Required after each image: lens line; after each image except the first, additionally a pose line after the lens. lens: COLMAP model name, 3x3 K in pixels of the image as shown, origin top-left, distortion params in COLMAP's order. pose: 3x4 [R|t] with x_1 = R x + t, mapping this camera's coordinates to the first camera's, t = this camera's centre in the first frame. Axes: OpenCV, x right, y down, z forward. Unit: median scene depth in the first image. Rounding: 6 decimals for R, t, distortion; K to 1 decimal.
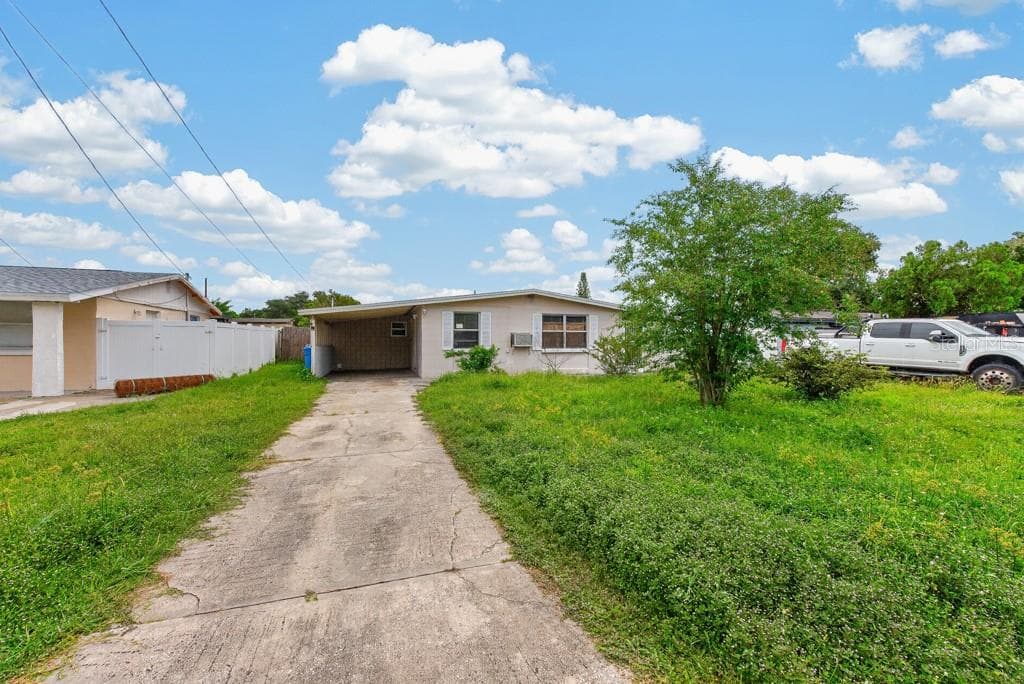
lens RADIAL K [[417.9, 0, 512.0], [0, 417.9, 342.0], [0, 0, 1]] dist [-0.000432, -0.000013]
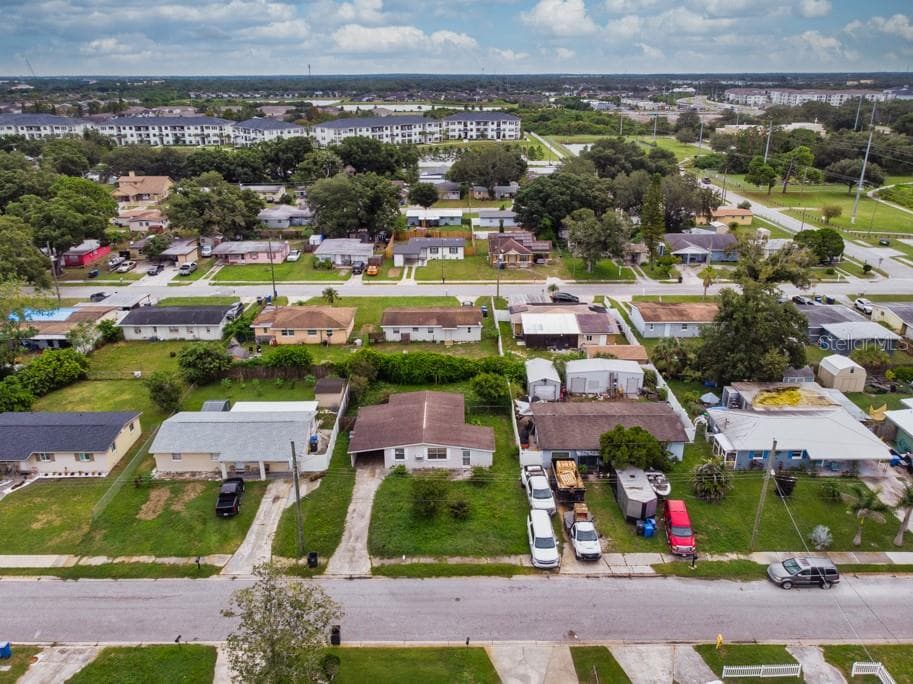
lens RADIAL K [[676.6, 0, 456.5], [0, 676.6, 342.0], [0, 0, 1]] dist [-0.012844, -0.004356]
pose [[0.952772, 0.112329, -0.282147, 1.492271], [-0.001881, 0.931242, 0.364397, -2.443693], [0.303680, -0.346657, 0.887473, -2.758294]]
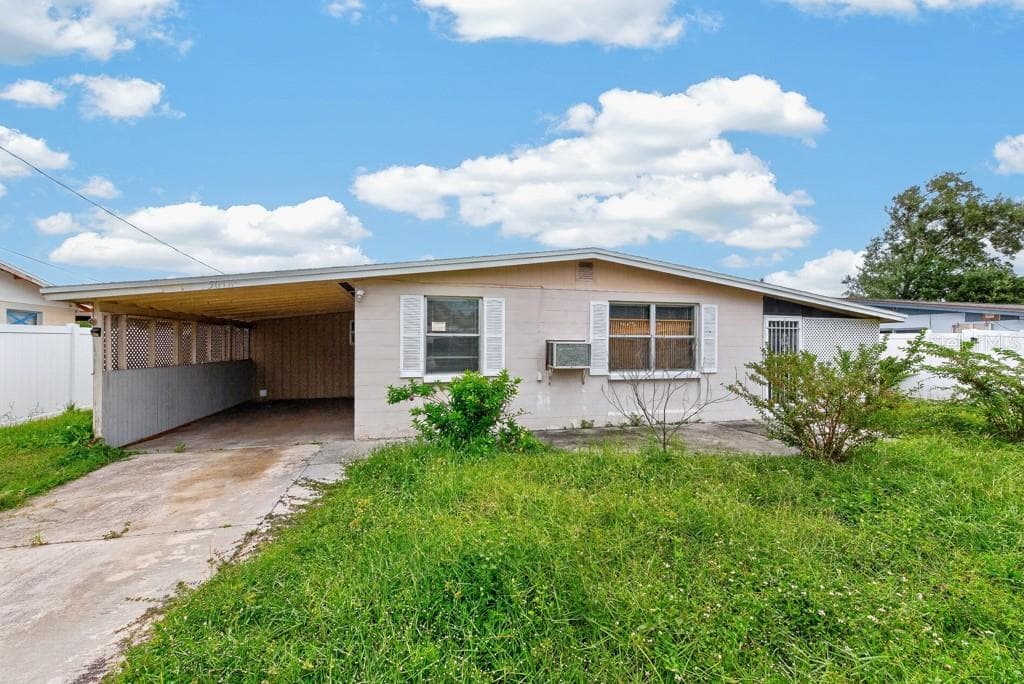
lens RADIAL K [[417.9, 0, 512.0], [0, 417.9, 342.0], [0, 0, 1]] dist [-0.000432, -0.000013]
pose [[0.997349, -0.000342, -0.072771, -0.006662], [-0.000124, 0.999980, -0.006390, -0.017149], [0.072771, 0.006382, 0.997328, 0.521703]]
